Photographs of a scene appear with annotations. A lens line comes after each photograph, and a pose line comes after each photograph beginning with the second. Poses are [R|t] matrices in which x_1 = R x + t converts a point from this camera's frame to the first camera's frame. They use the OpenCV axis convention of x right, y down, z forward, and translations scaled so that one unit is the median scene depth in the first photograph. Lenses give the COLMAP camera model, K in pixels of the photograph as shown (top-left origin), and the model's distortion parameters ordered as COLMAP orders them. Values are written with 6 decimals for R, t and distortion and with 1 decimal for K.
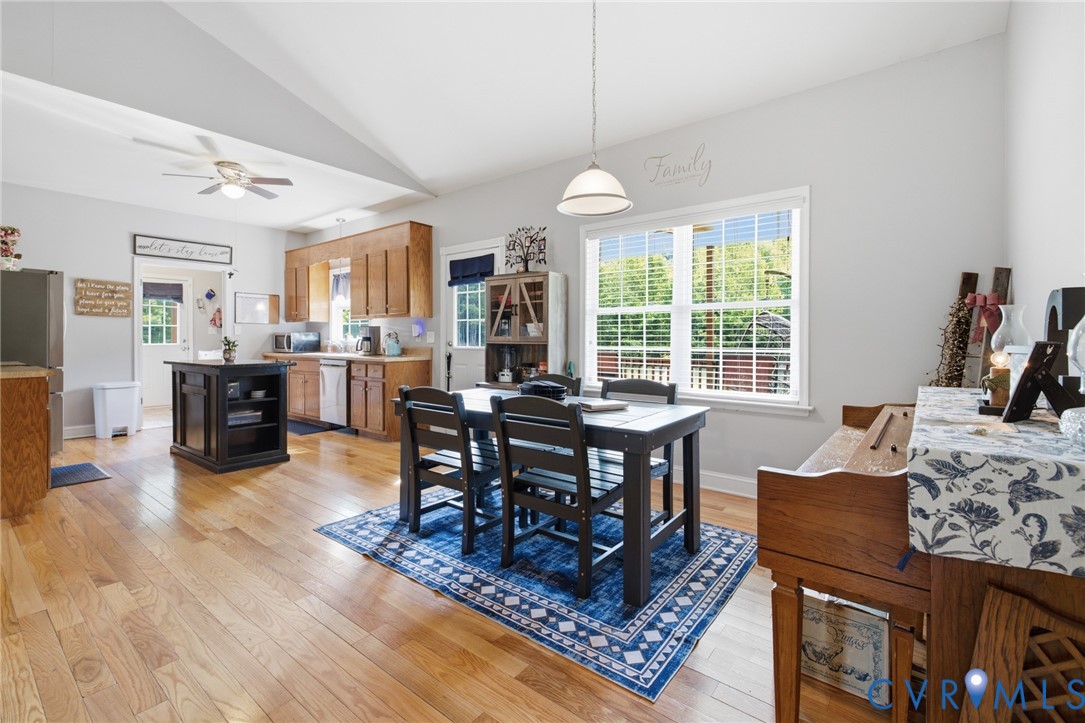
lens RADIAL K [[482.1, 0, 545.4], [0, 482.1, 341.6], [0, 0, 1]] dist [0.002119, 0.000273]
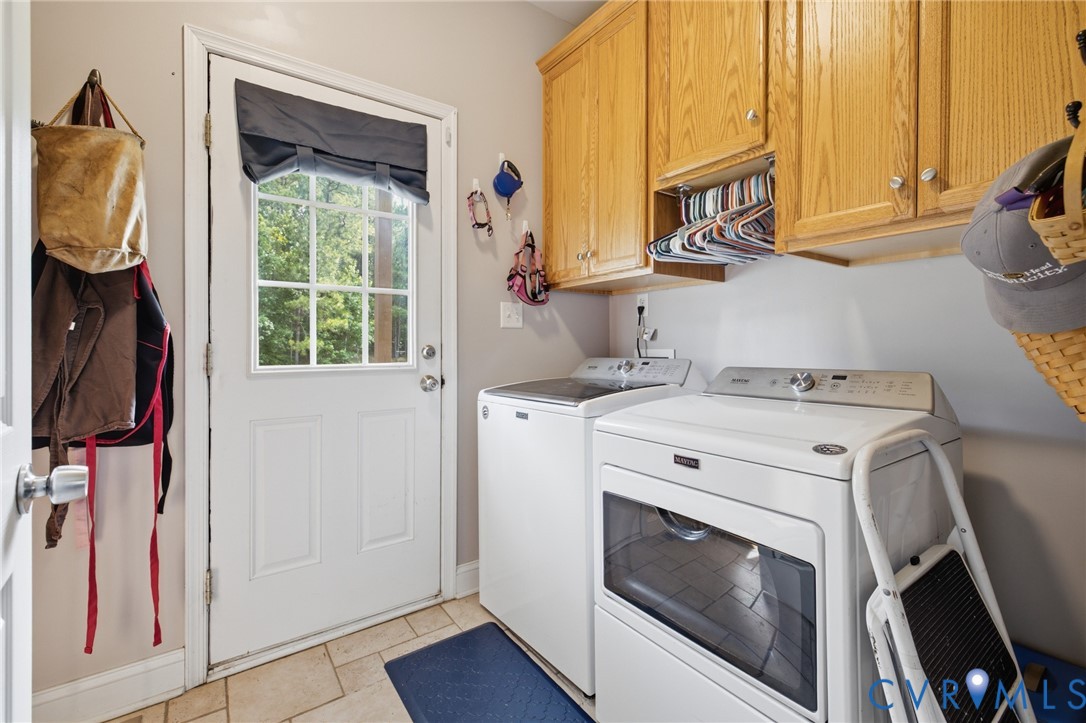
lens RADIAL K [[472.7, 0, 541.4], [0, 472.7, 341.5], [0, 0, 1]] dist [0.015369, -0.006962]
pose [[0.960719, -0.003181, -0.277505, -0.835856], [-0.000051, 0.999932, -0.011638, -0.005872], [0.277524, 0.011195, 0.960654, 1.042222]]
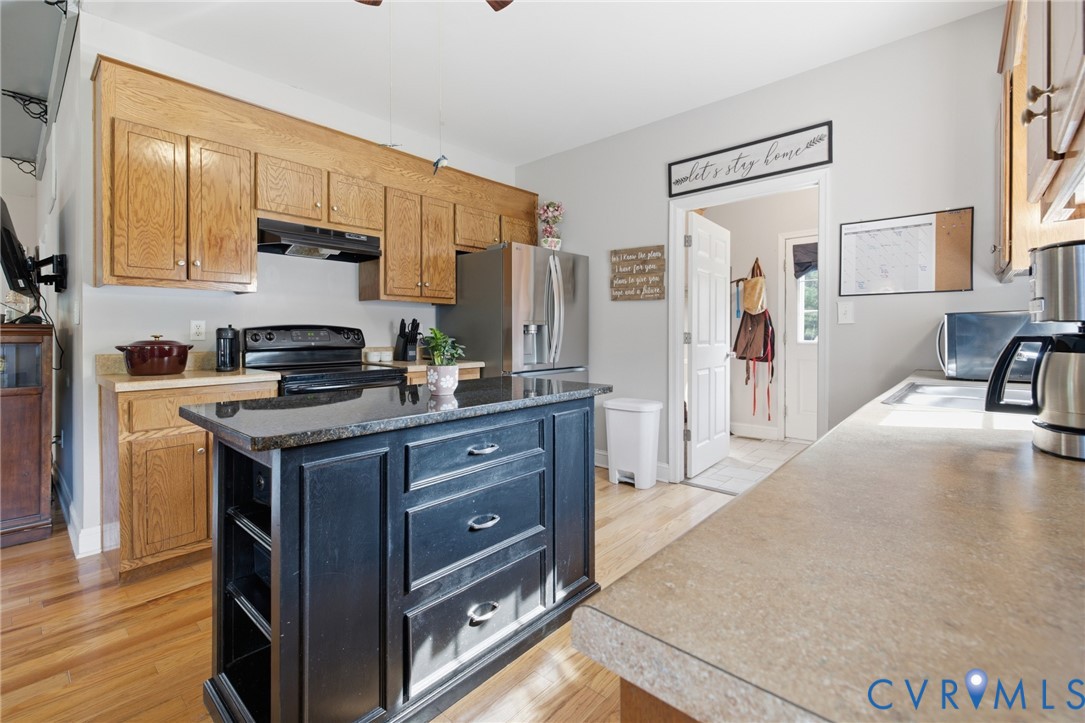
lens RADIAL K [[472.3, 0, 540.9], [0, 472.3, 341.5], [0, 0, 1]] dist [0.015369, -0.006962]
pose [[-0.060678, 0.016832, -0.998015, -0.233272], [-0.005521, 0.999837, 0.017199, -0.005196], [0.998142, 0.006554, -0.060575, 0.870850]]
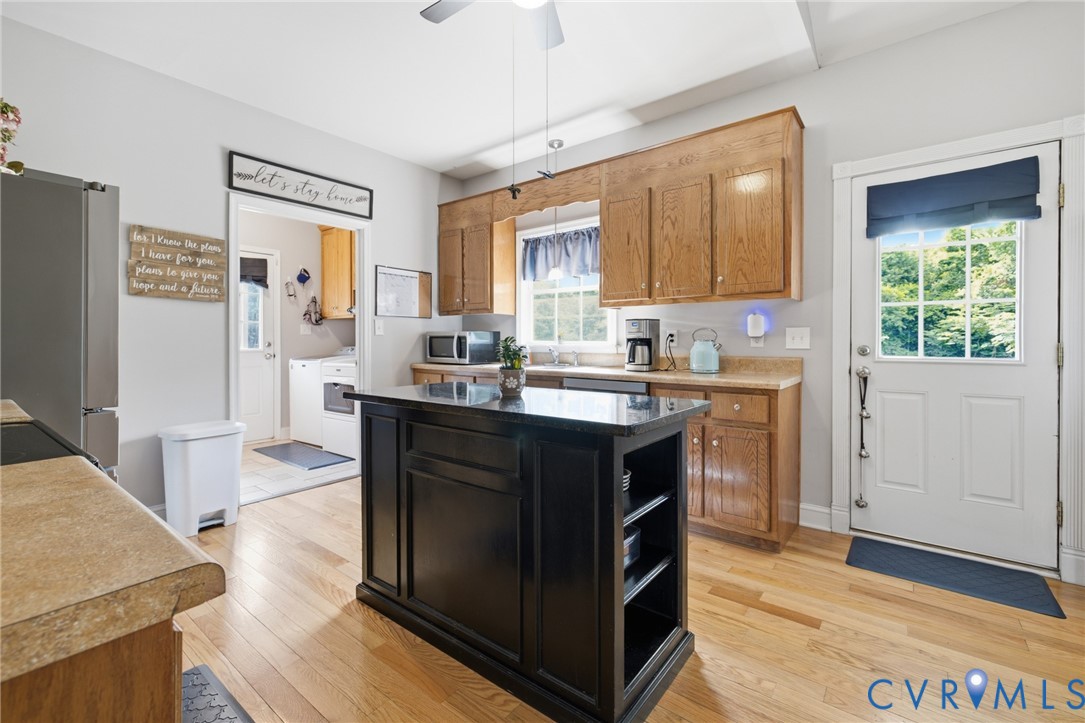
lens RADIAL K [[472.3, 0, 540.9], [0, 472.3, 341.5], [0, 0, 1]] dist [0.015369, -0.006962]
pose [[0.999994, -0.000437, -0.003308, -0.494599], [0.000423, 0.999991, -0.004255, -0.003505], [0.003310, 0.004254, 0.999985, 0.460375]]
